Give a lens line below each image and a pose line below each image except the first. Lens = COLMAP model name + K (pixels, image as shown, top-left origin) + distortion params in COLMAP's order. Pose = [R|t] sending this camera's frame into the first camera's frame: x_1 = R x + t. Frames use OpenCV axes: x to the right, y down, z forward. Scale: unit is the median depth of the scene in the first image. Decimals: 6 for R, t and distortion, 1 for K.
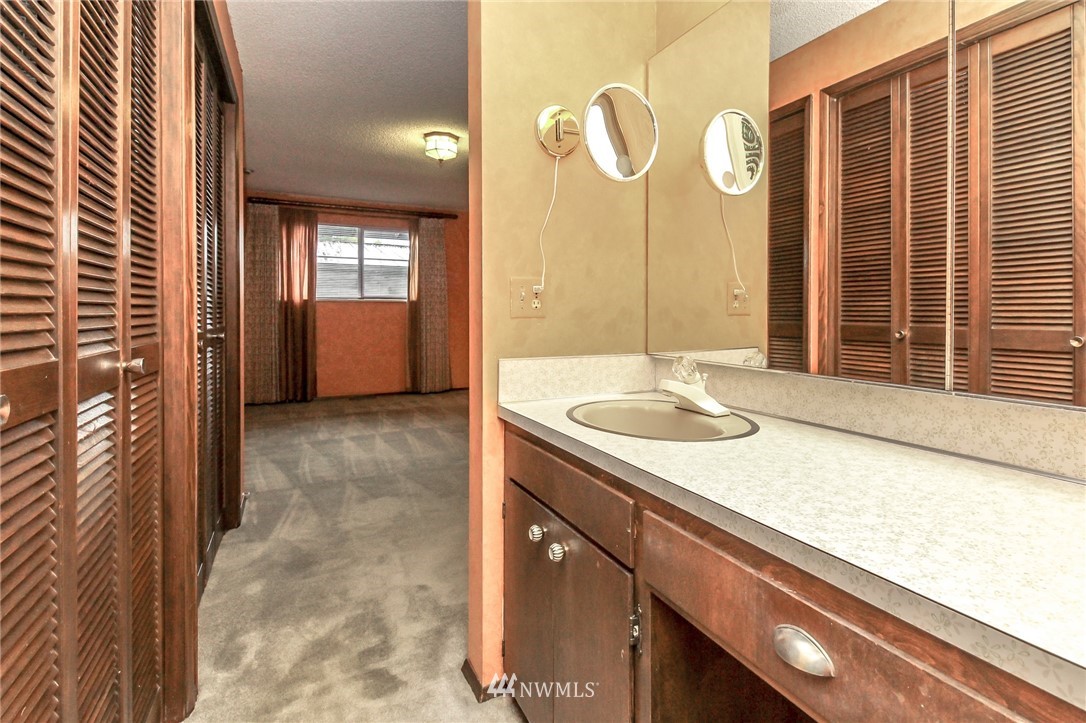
lens RADIAL K [[502.4, 0, 550.7], [0, 502.4, 312.9], [0, 0, 1]] dist [0.008067, -0.003841]
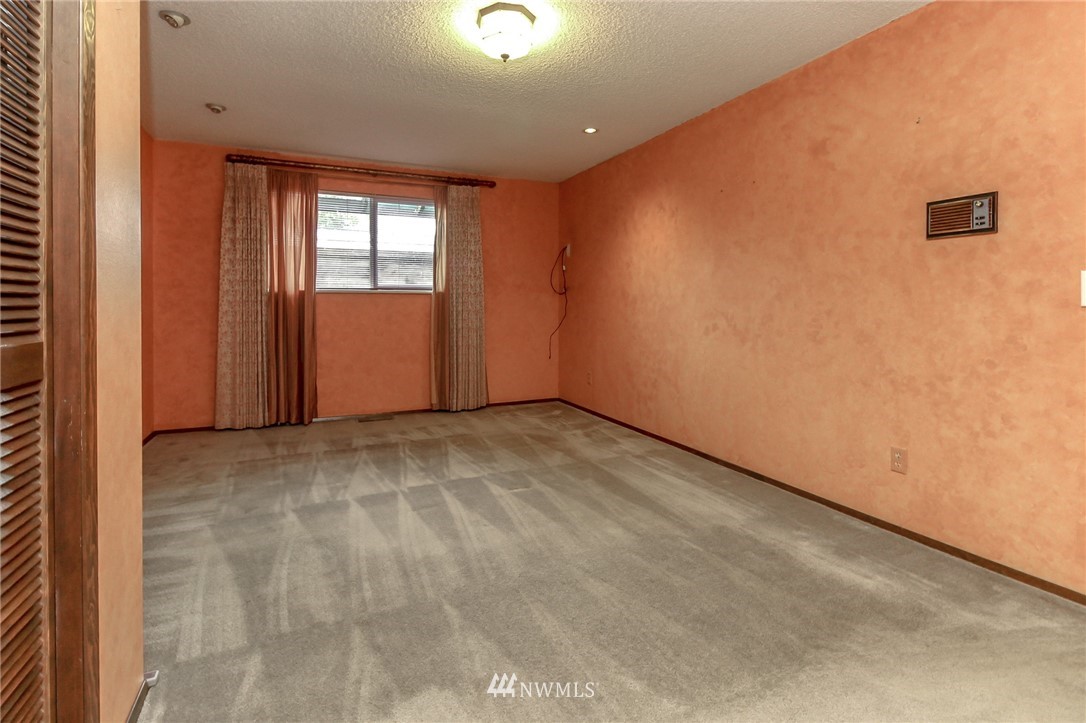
lens RADIAL K [[502.4, 0, 541.0], [0, 502.4, 308.1], [0, 0, 1]] dist [0.008067, -0.003841]
pose [[0.999341, -0.000456, -0.036293, -0.100480], [0.000537, 0.999997, 0.002210, -0.000992], [0.036292, -0.002228, 0.999339, 0.256772]]
